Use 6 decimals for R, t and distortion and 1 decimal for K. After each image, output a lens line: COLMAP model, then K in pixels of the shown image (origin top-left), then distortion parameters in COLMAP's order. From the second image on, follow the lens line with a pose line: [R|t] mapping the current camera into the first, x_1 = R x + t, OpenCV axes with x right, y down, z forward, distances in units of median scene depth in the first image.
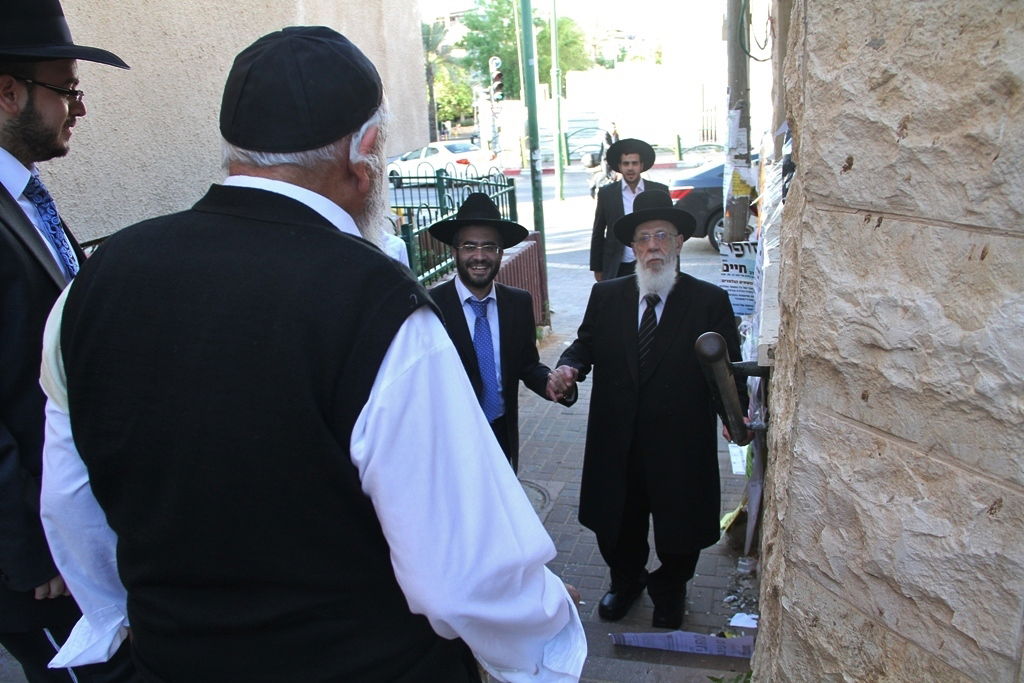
lens RADIAL K [[859.1, 0, 512.0], [0, 859.1, 341.5], [0, 0, 1]] dist [-0.172853, 0.156562]
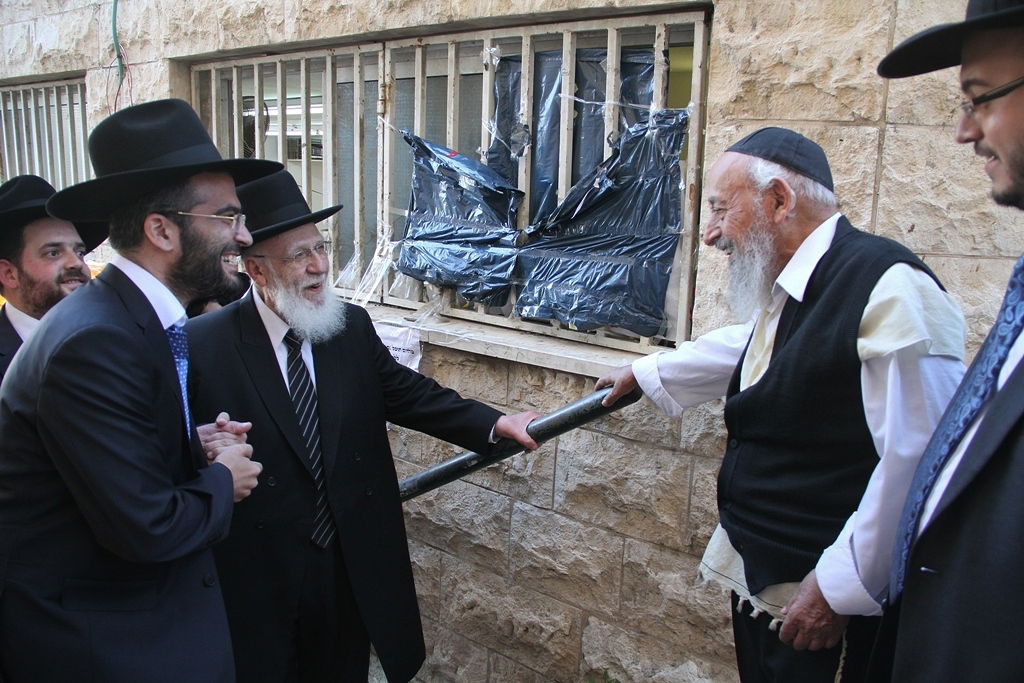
lens RADIAL K [[859.1, 0, 512.0], [0, 859.1, 341.5], [0, 0, 1]] dist [-0.172853, 0.156562]
pose [[0.372921, -0.104778, 0.921928, -1.717935], [0.224957, 0.974169, 0.019720, -0.219175], [-0.900180, 0.200041, 0.386859, 1.213943]]
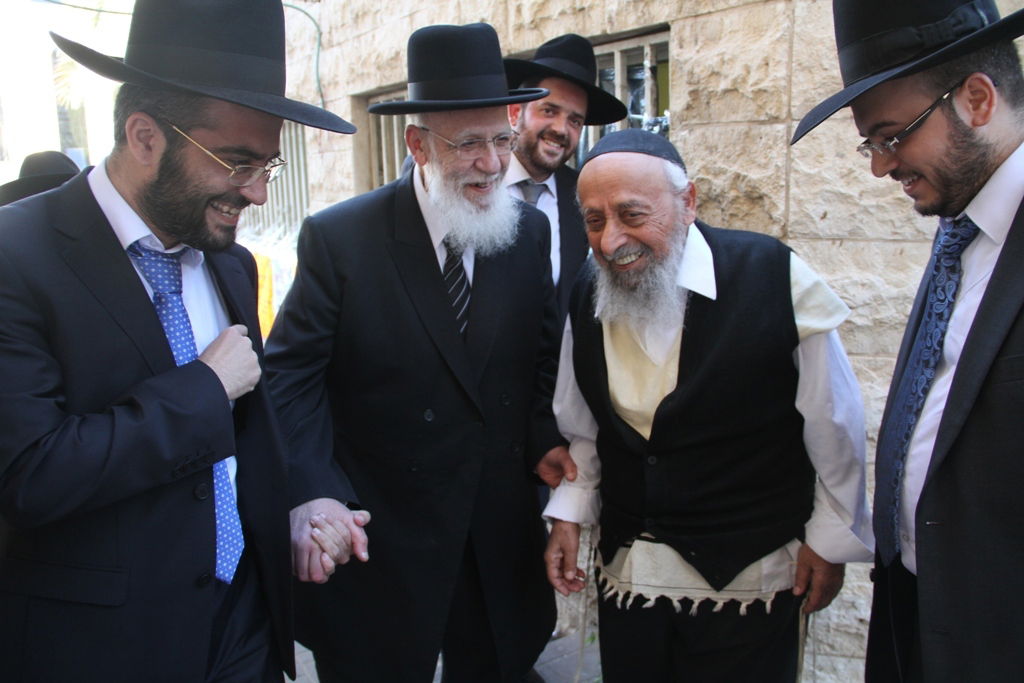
lens RADIAL K [[859.1, 0, 512.0], [0, 859.1, 341.5], [0, 0, 1]] dist [-0.172853, 0.156562]
pose [[0.681259, -0.093834, 0.726003, -1.644319], [0.198471, 0.978281, -0.059800, 0.049402], [-0.704624, 0.184830, 0.685086, 0.246366]]
